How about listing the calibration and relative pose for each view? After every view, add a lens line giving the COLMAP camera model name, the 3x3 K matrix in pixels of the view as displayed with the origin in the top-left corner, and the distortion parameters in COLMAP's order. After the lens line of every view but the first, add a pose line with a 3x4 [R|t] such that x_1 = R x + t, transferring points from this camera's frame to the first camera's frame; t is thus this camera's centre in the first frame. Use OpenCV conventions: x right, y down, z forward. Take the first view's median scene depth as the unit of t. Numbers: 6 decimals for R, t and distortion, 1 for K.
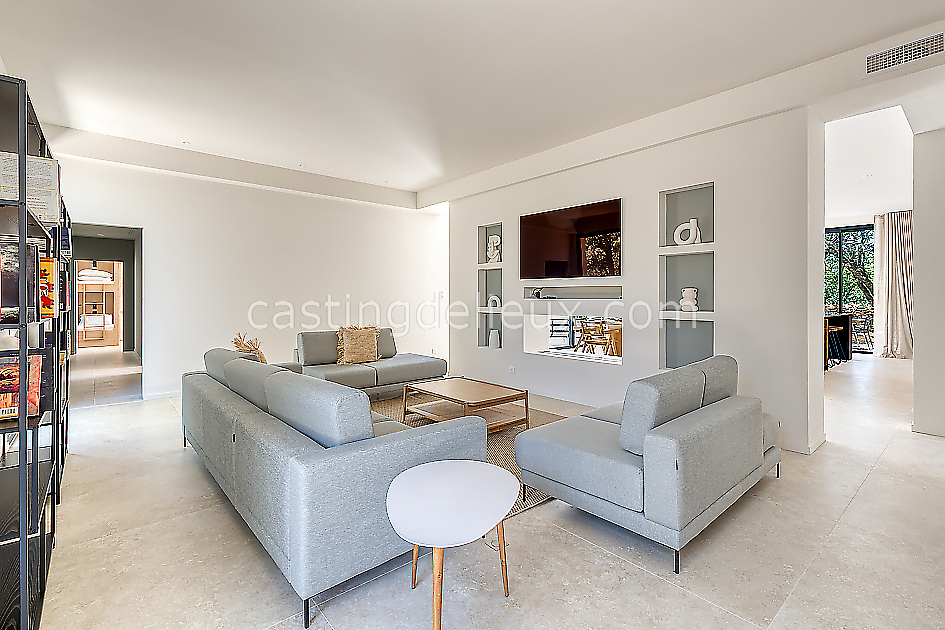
lens RADIAL K [[428.3, 0, 476.3], [0, 428.3, 313.1], [0, 0, 1]] dist [-0.000614, 0.000226]
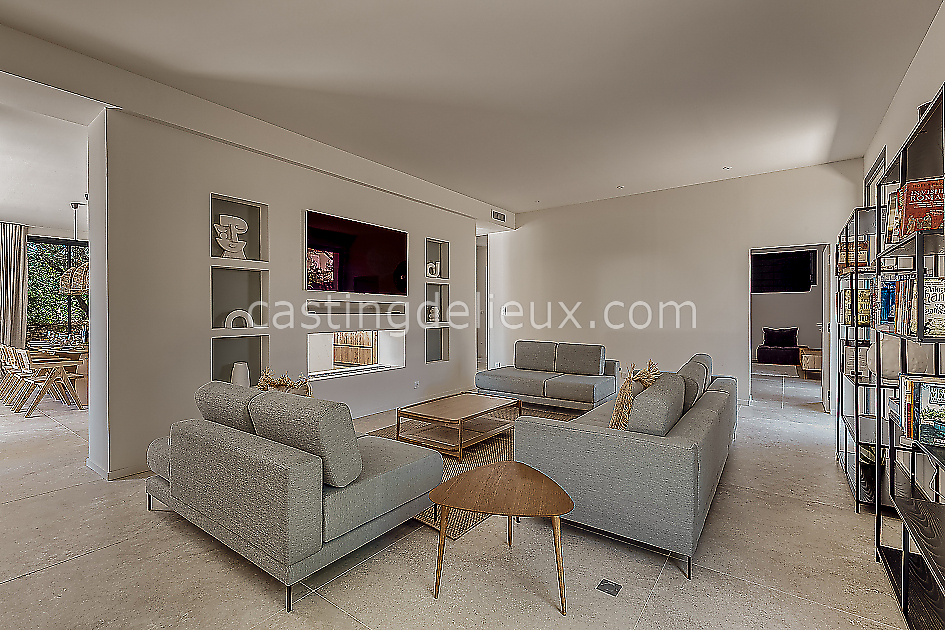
lens RADIAL K [[428.3, 0, 476.3], [0, 428.3, 313.1], [0, 0, 1]] dist [-0.000614, 0.000226]
pose [[-0.214285, -0.001356, 0.976770, -0.673221], [0.038899, 0.999194, 0.009921, -0.027827], [-0.975996, 0.040121, -0.214059, 0.787552]]
